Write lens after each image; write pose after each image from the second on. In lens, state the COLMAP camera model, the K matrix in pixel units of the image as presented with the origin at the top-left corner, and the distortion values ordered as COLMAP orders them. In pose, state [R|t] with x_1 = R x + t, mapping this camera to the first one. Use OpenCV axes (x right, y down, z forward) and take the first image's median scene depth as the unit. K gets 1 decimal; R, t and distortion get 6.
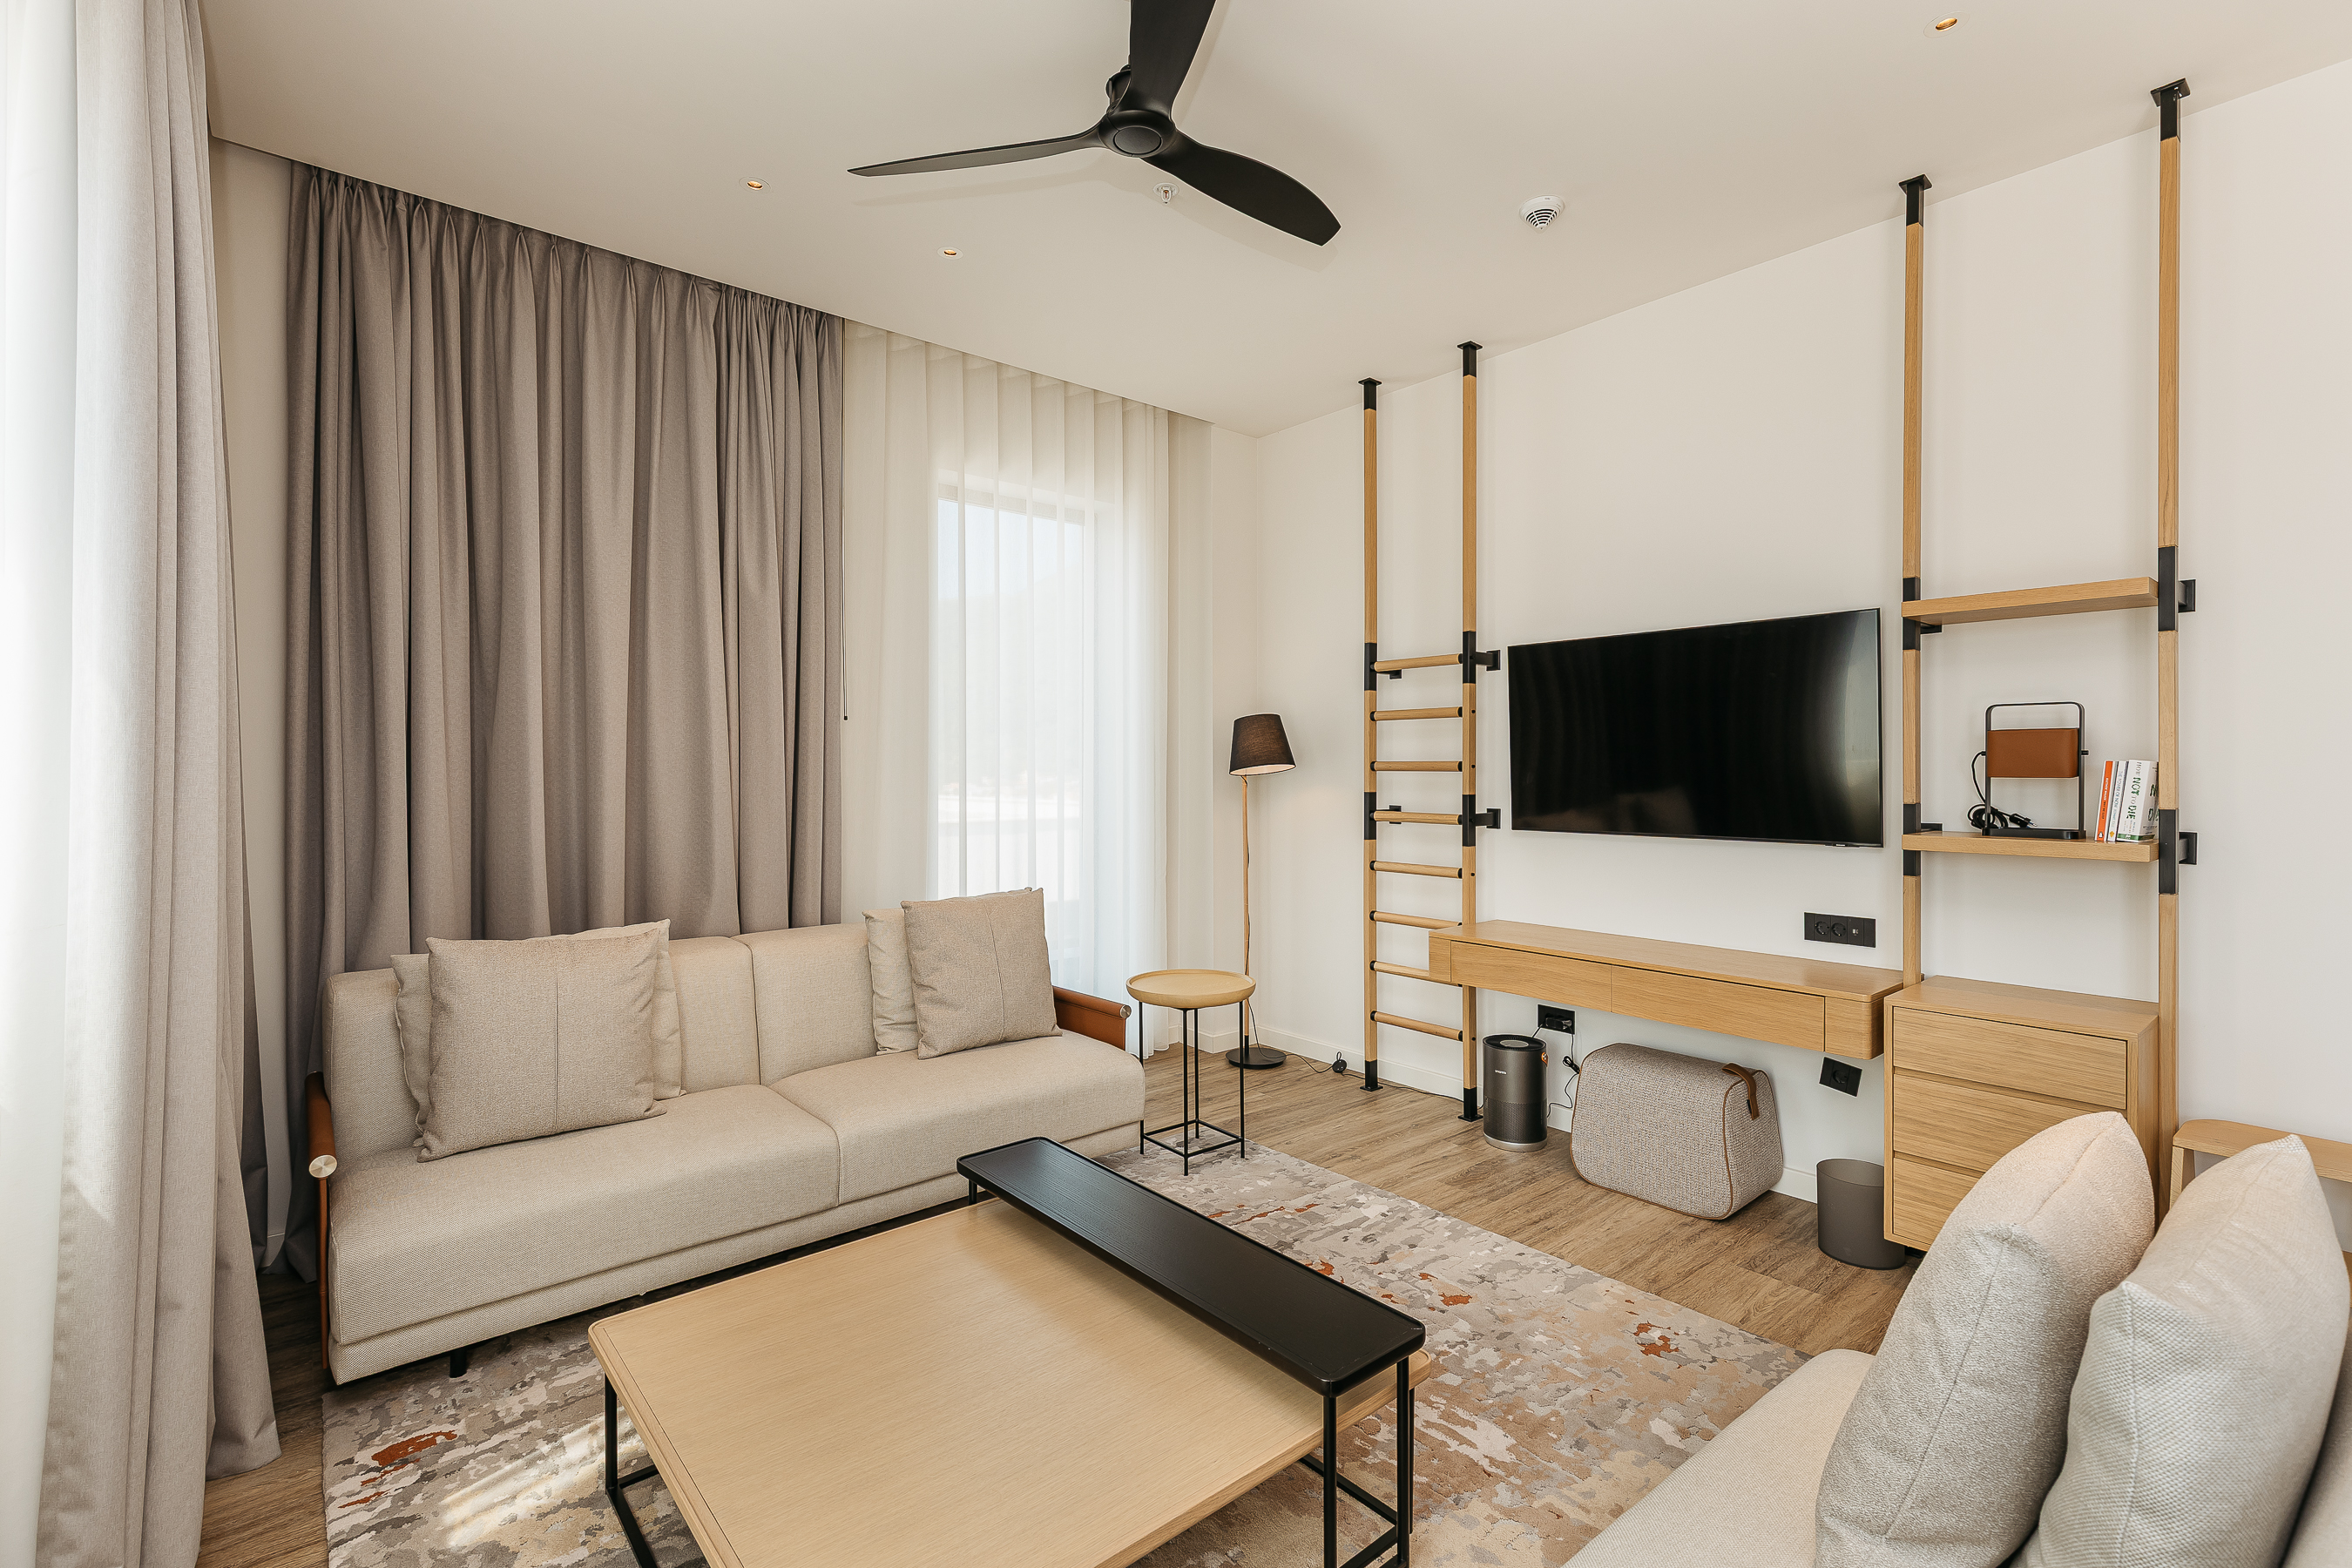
lens RADIAL K [[1060.8, 0, 1199.2], [0, 1060.8, 773.3], [0, 0, 1]] dist [0.006353, 0.000187]
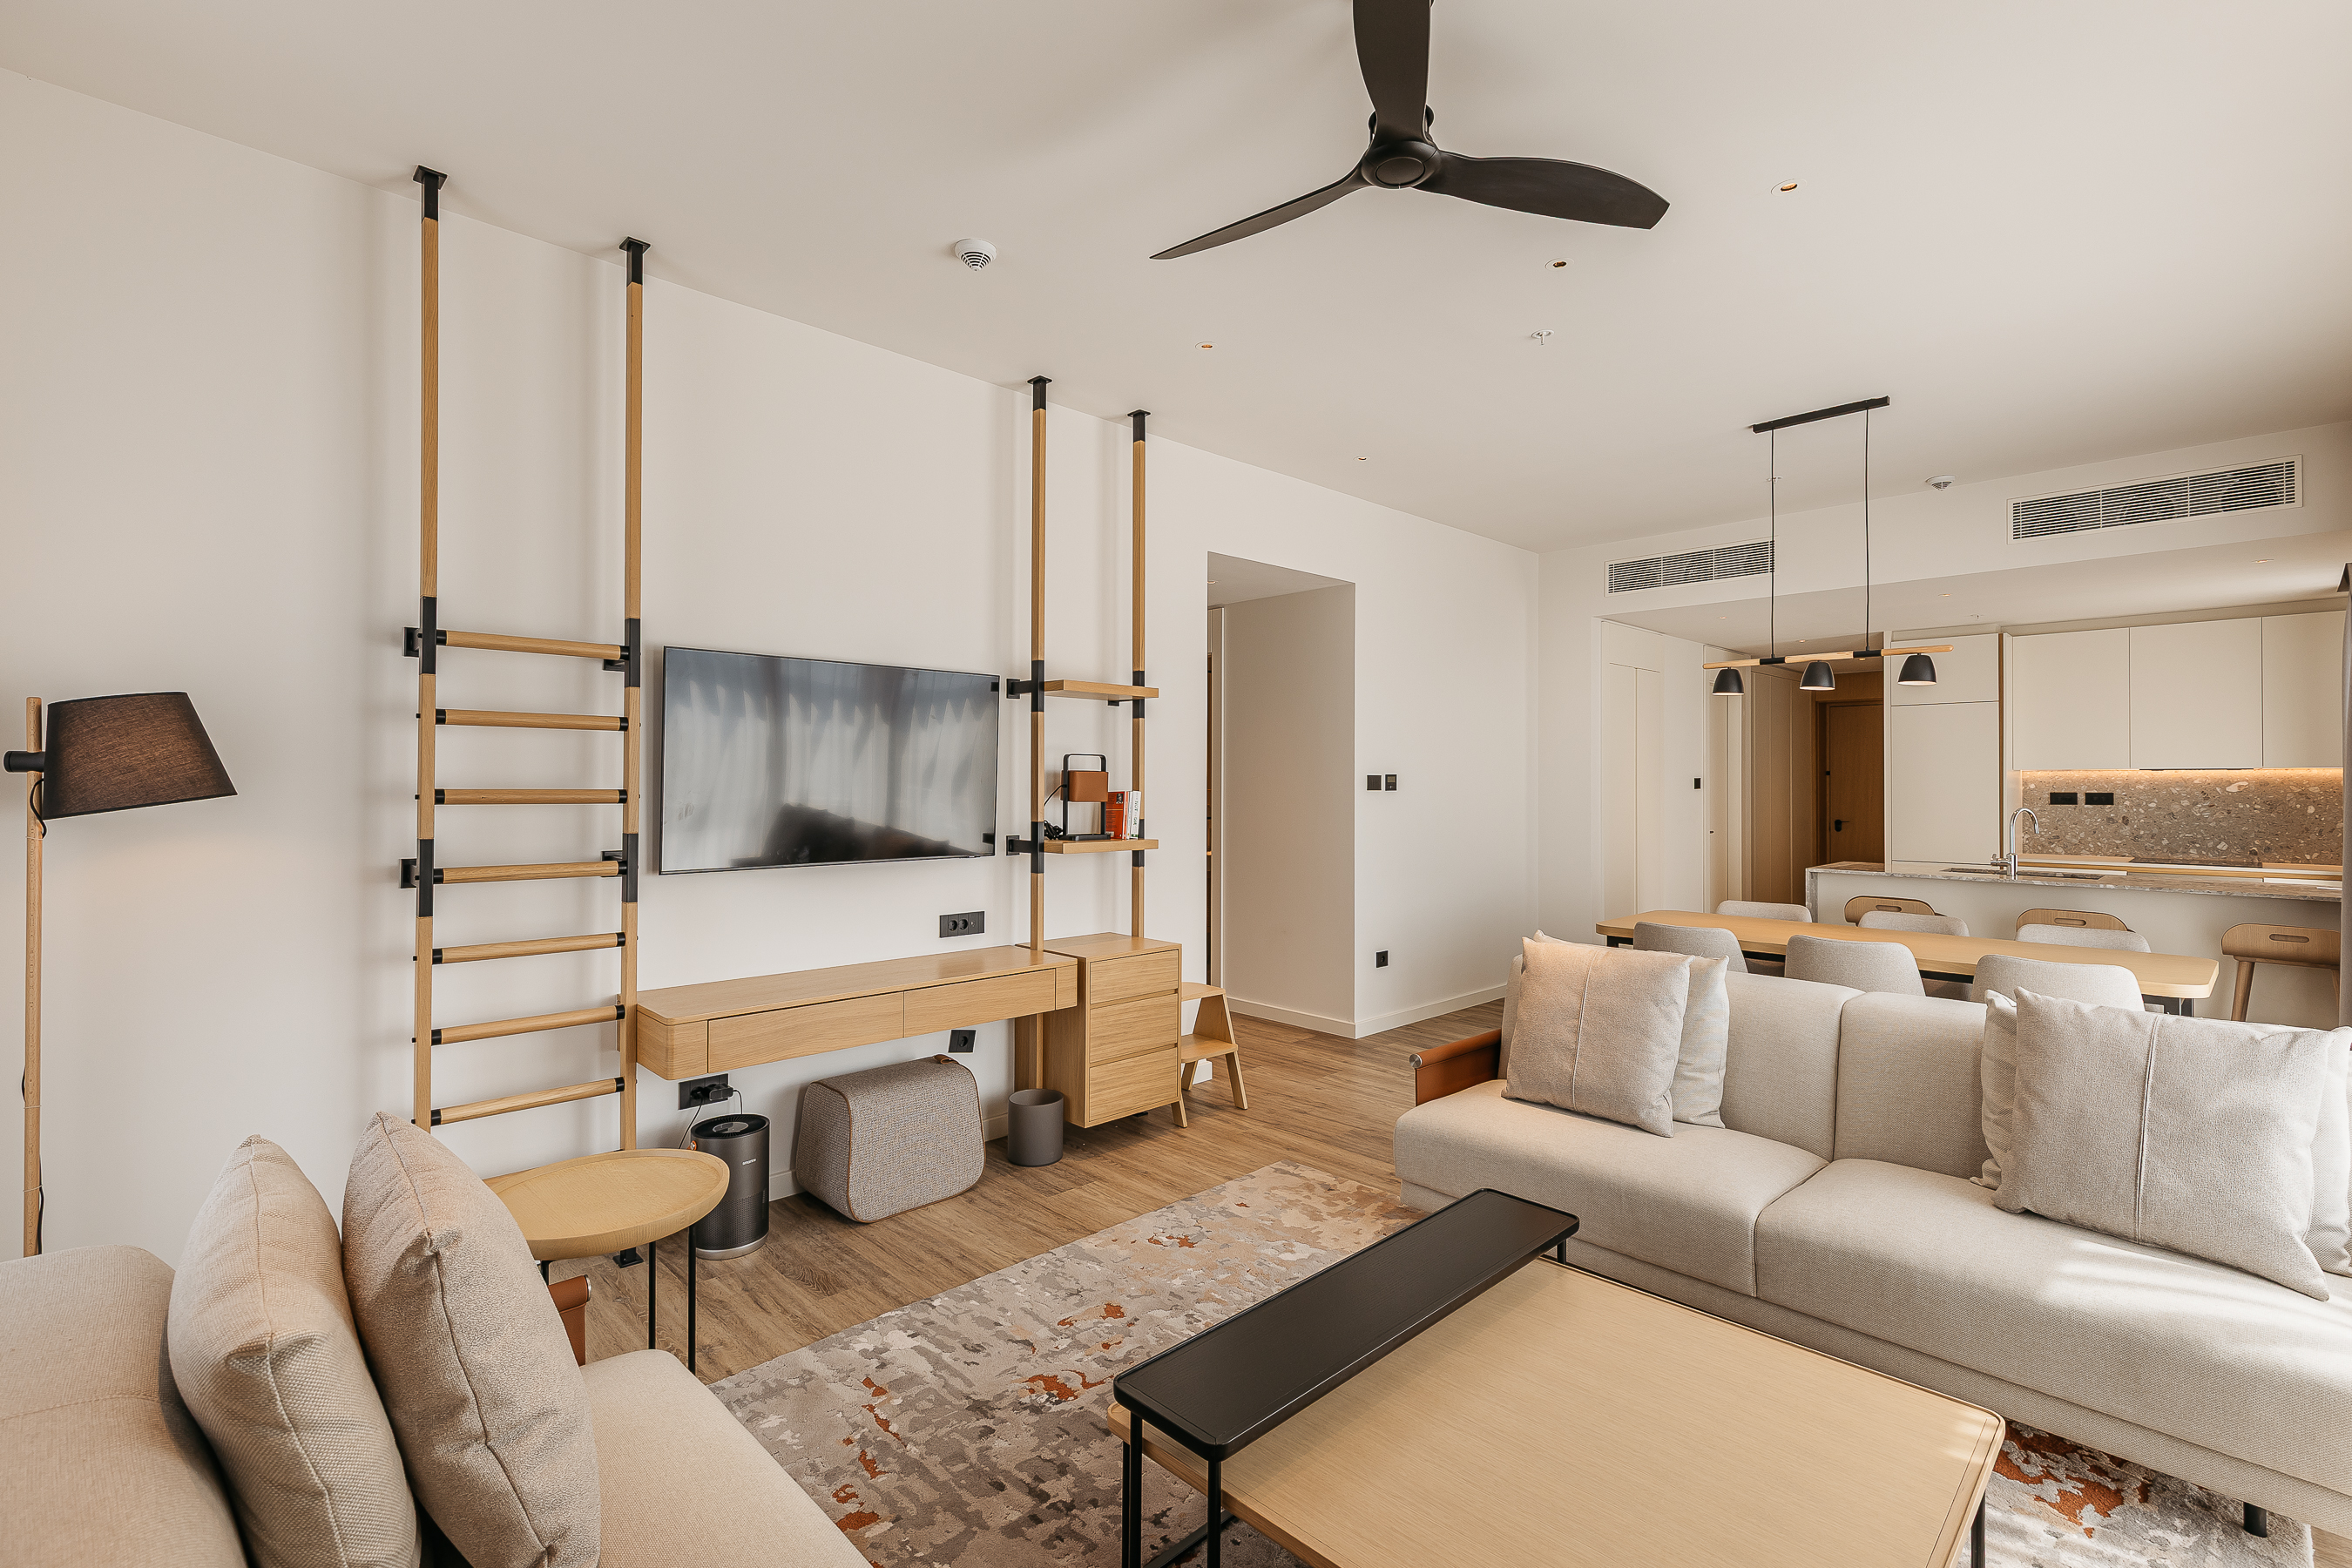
lens RADIAL K [[1060.8, 0, 1179.7], [0, 1060.8, 772.1], [0, 0, 1]] dist [0.006353, 0.000187]
pose [[-0.074028, 0.011431, 0.997191, -0.687513], [-0.000607, 0.999934, -0.011507, -0.019148], [-0.997256, -0.001457, -0.074016, 0.859485]]
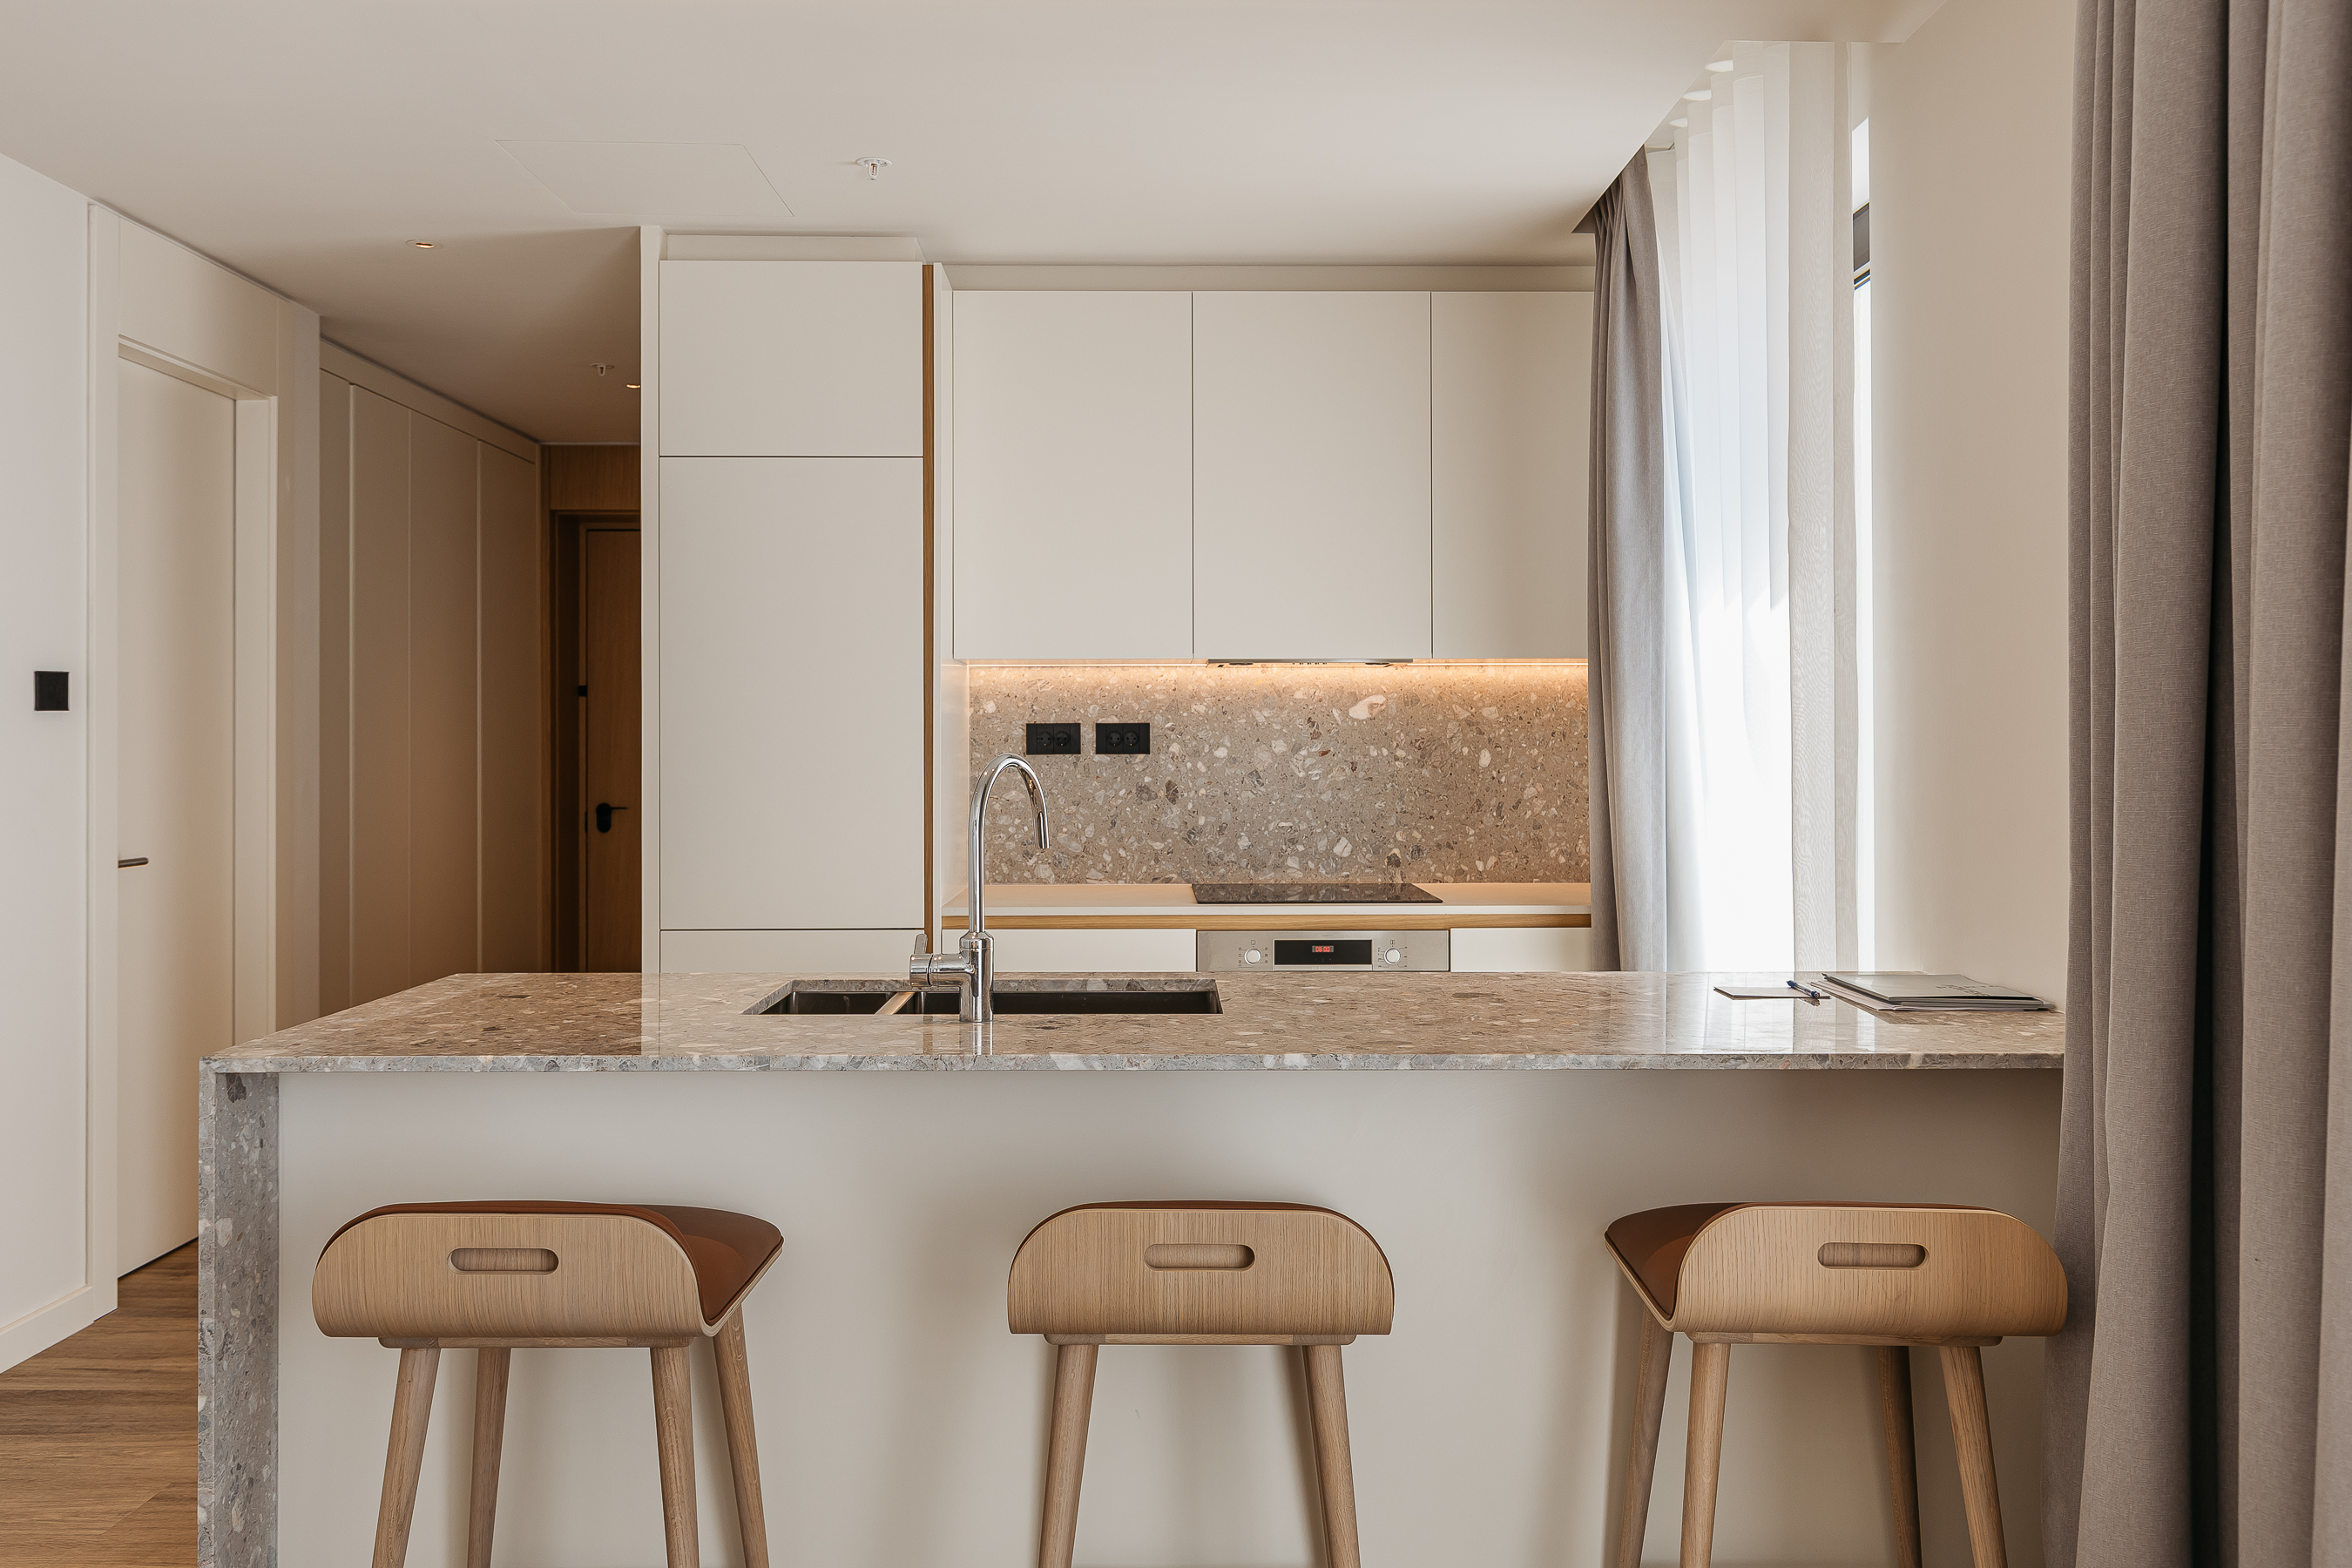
lens RADIAL K [[1772.0, 0, 1165.1], [0, 1772.0, 746.0], [0, 0, 1]] dist [-0.024890, -0.001651]
pose [[-0.768123, 0.001368, 0.640301, -0.380379], [0.002696, 0.999996, 0.001098, -0.009848], [-0.640297, 0.002569, -0.768123, 0.589902]]
